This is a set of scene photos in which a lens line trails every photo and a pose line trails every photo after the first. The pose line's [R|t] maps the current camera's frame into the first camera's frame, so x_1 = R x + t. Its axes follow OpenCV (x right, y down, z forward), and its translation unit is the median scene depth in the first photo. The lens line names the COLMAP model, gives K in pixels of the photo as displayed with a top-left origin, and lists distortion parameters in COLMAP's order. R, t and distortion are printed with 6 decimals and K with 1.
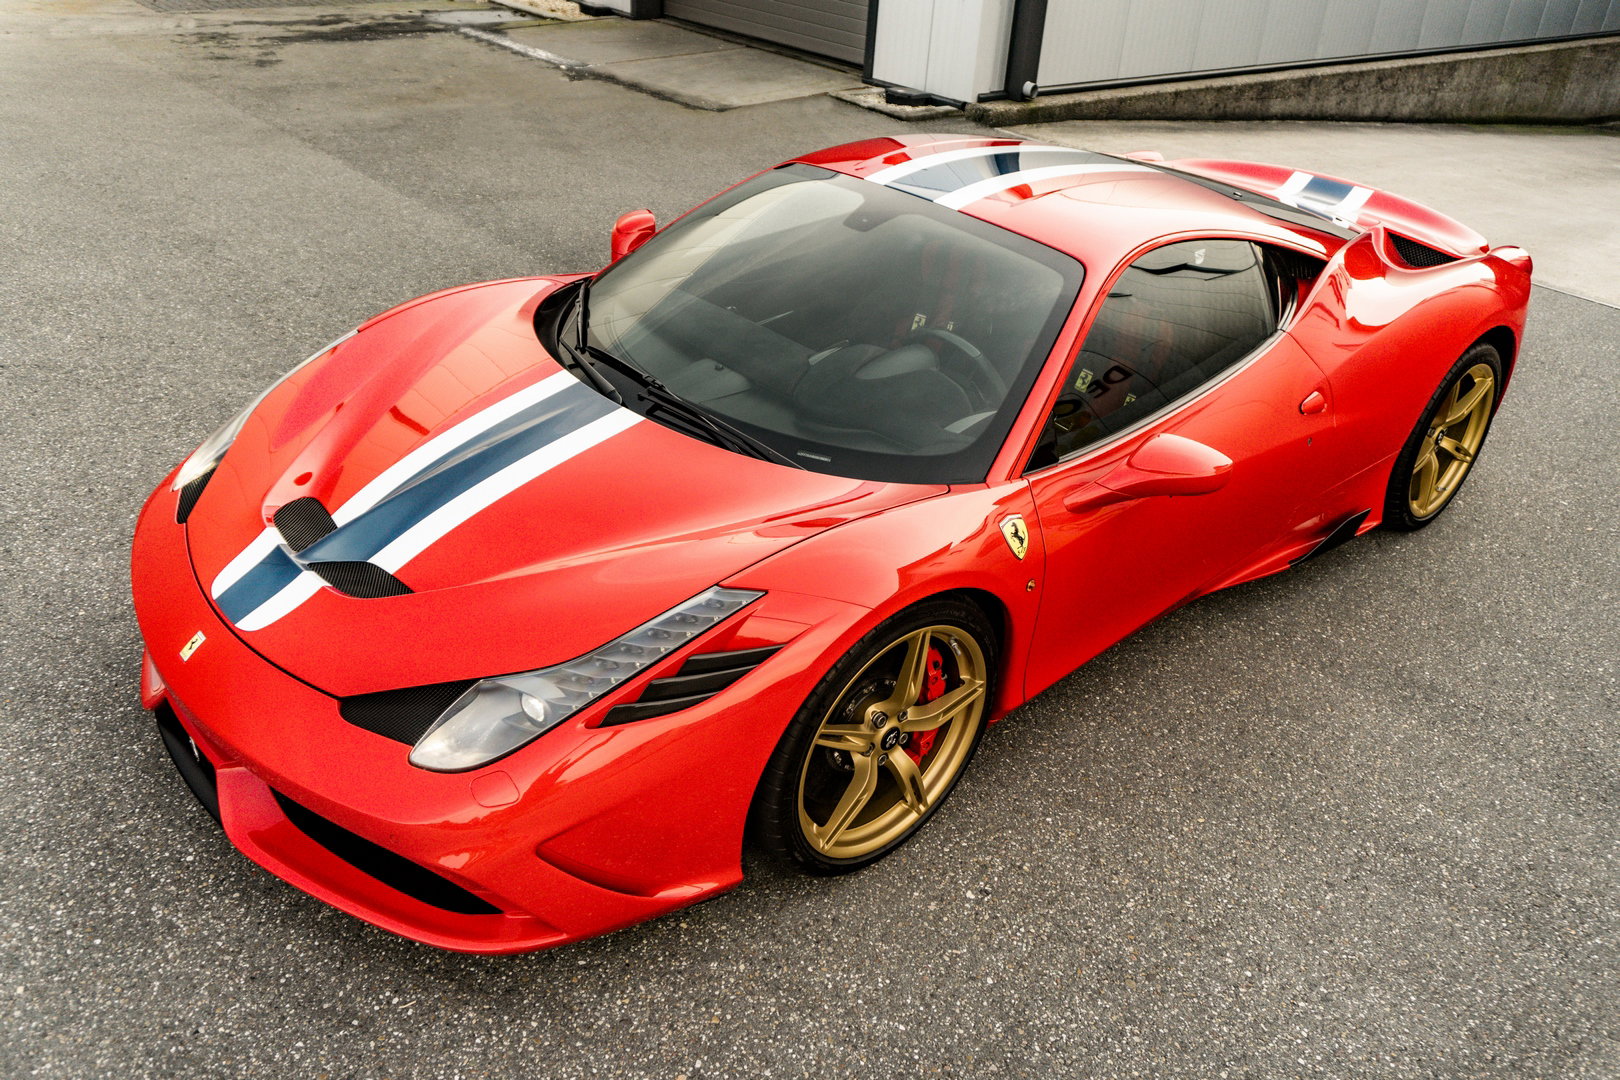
lens RADIAL K [[1243.7, 0, 810.0], [0, 1243.7, 540.0], [0, 0, 1]] dist [-0.005390, 0.006206]
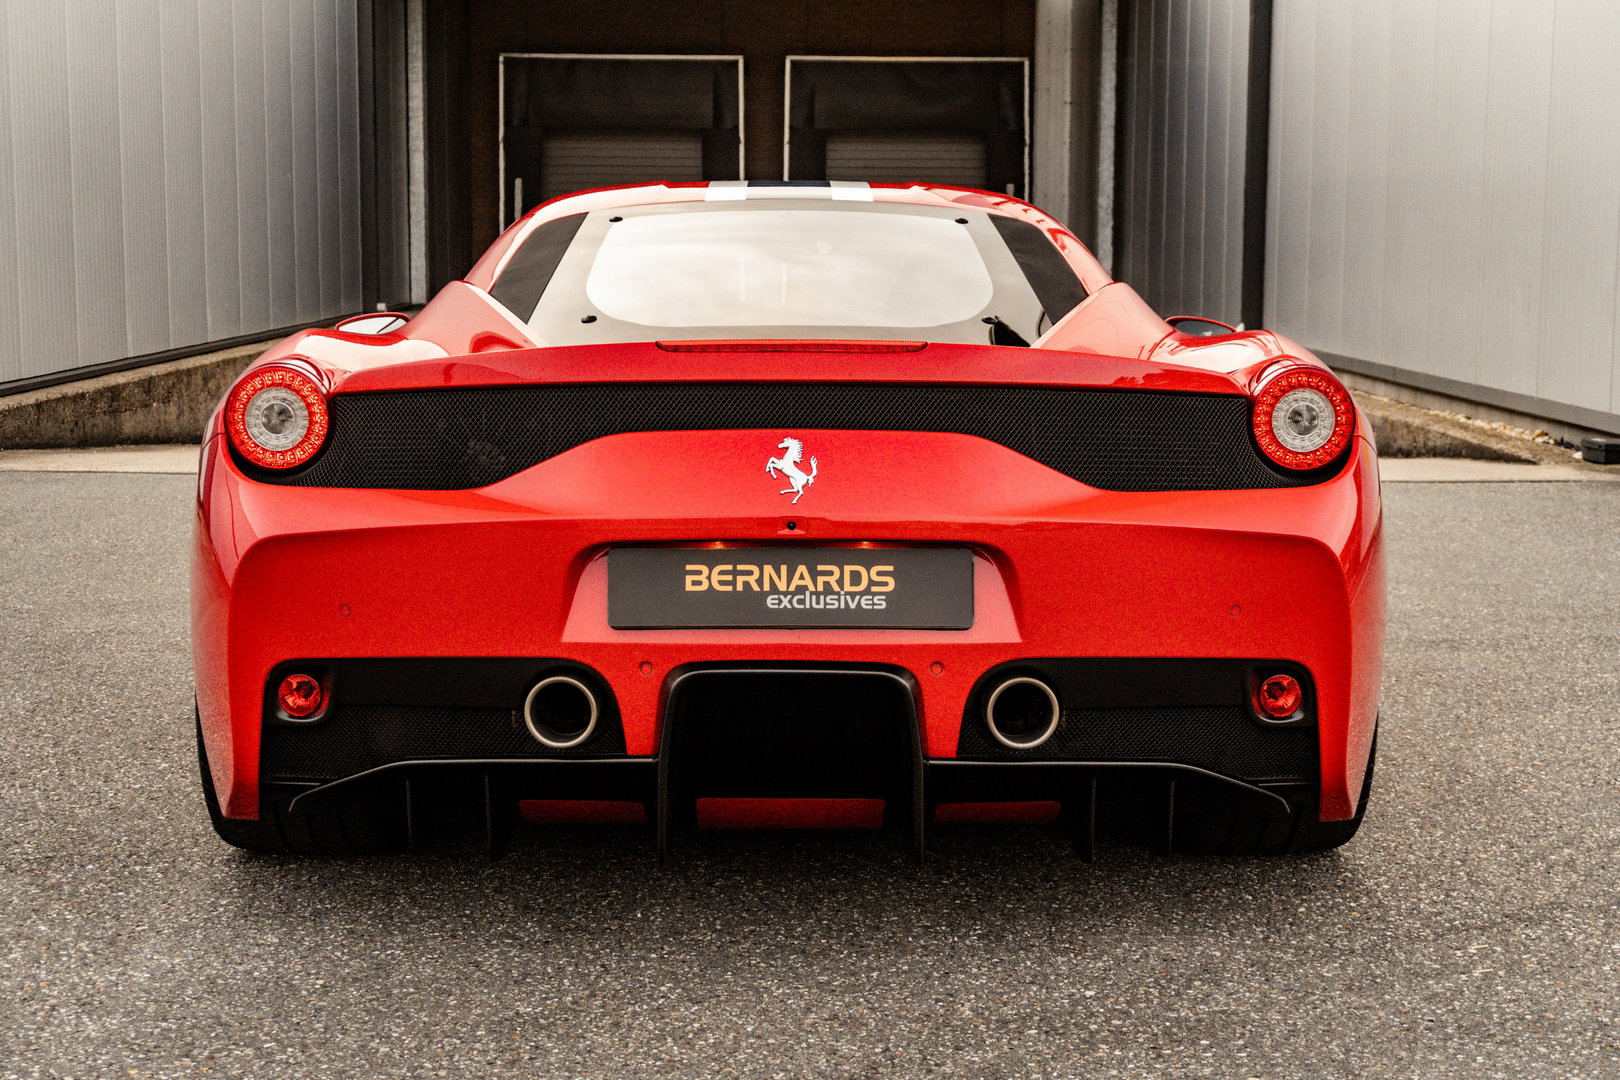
lens RADIAL K [[2402.5, 0, 810.0], [0, 2402.5, 540.0], [0, 0, 1]] dist [-0.030878, 0.045368]
pose [[0.630499, -0.160421, 0.759432, -1.178044], [0.418367, 0.894356, -0.158416, 0.136475], [-0.653789, 0.417603, 0.631006, 0.133708]]
